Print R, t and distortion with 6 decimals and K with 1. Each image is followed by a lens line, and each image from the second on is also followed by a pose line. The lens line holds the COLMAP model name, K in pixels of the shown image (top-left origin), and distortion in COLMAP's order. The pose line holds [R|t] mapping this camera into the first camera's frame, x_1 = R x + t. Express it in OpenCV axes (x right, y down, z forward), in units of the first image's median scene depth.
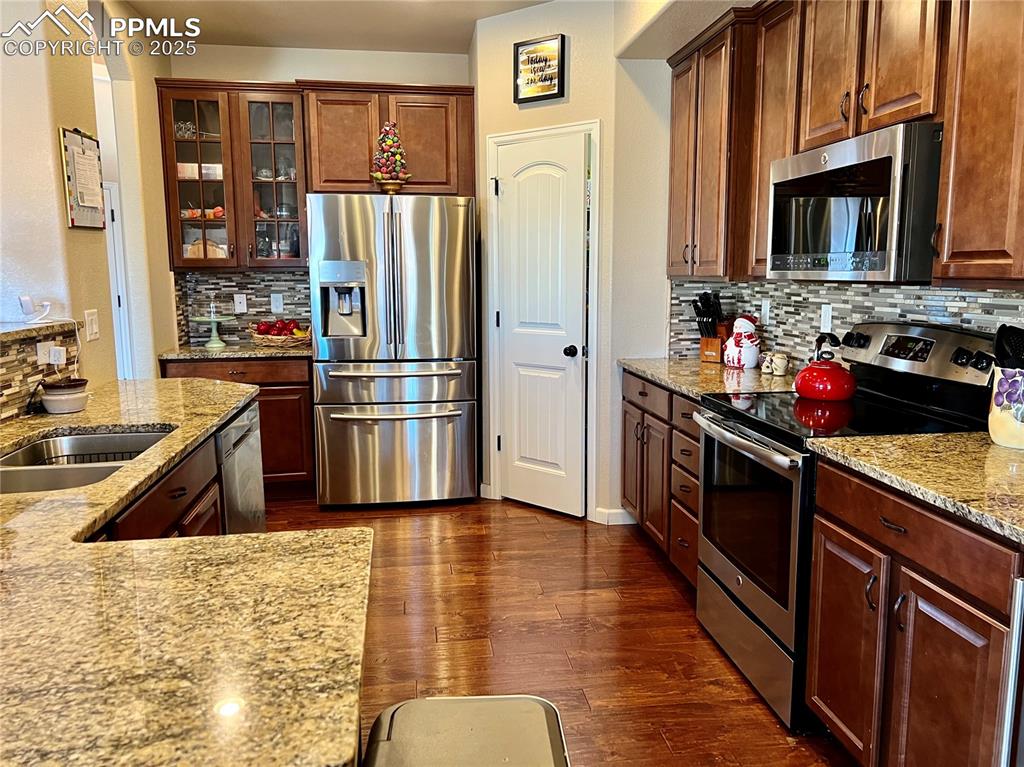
lens RADIAL K [[771.7, 0, 508.4], [0, 771.7, 388.0], [0, 0, 1]] dist [0.089445, -0.133945]
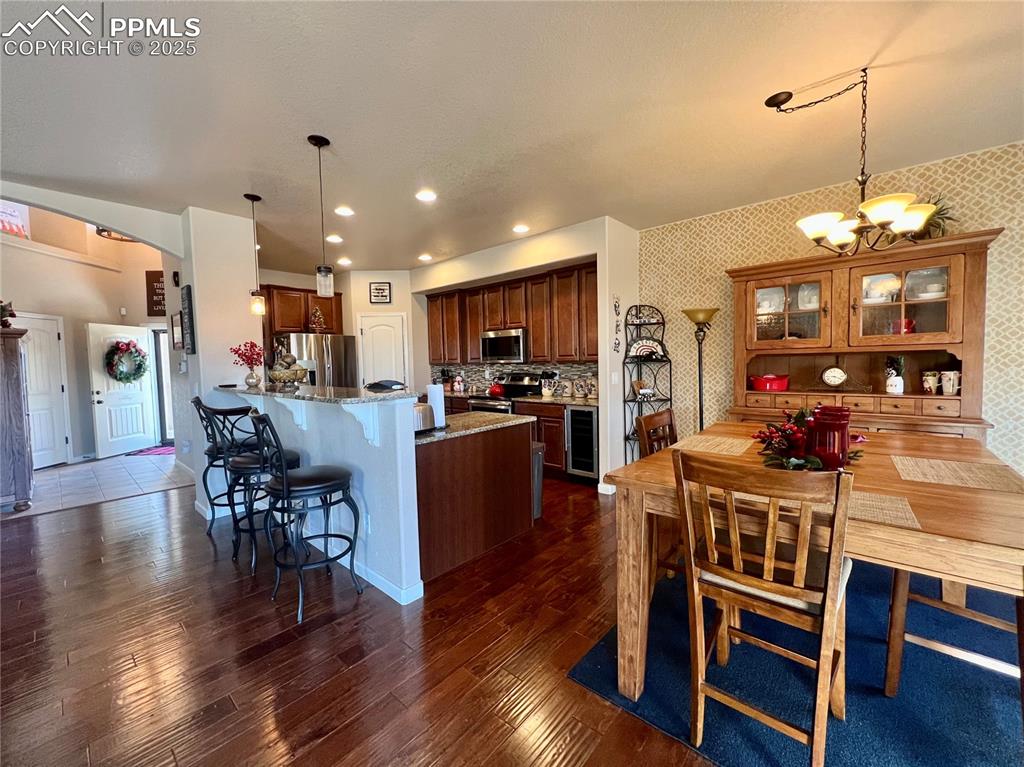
lens RADIAL K [[409.0, 0, 507.4], [0, 409.0, 381.2], [0, 0, 1]] dist [0.000375, 0.000245]
pose [[0.761037, -0.039330, 0.647515, -0.651207], [0.112612, 0.991015, -0.072160, 0.077925], [-0.638860, 0.127835, 0.758628, -0.427178]]
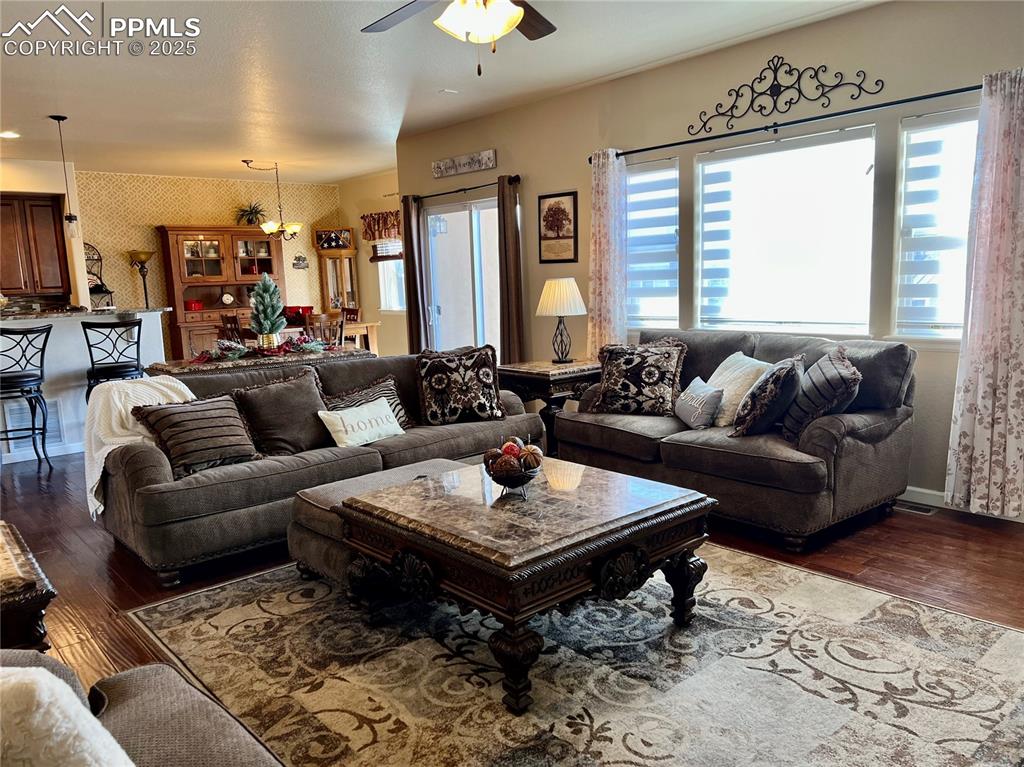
lens RADIAL K [[771.7, 0, 508.4], [0, 771.7, 388.0], [0, 0, 1]] dist [0.089445, -0.133945]
pose [[-0.539756, -0.095189, 0.836423, -2.500115], [0.168336, 0.961314, 0.218032, -0.052534], [-0.824819, 0.258484, -0.502851, 0.469352]]
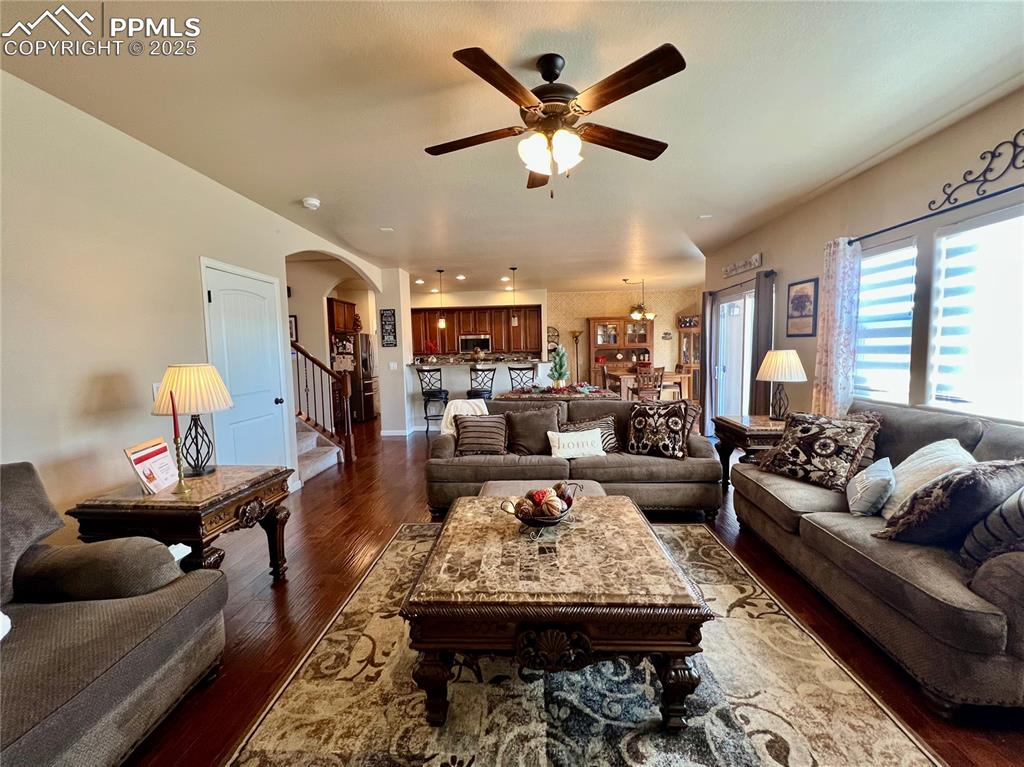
lens RADIAL K [[409.0, 0, 507.4], [0, 409.0, 381.2], [0, 0, 1]] dist [0.000375, 0.000245]
pose [[0.200730, -0.071212, 0.977055, -2.334561], [0.168893, 0.984936, 0.037089, 0.019236], [-0.964978, 0.157573, 0.209733, -0.028439]]
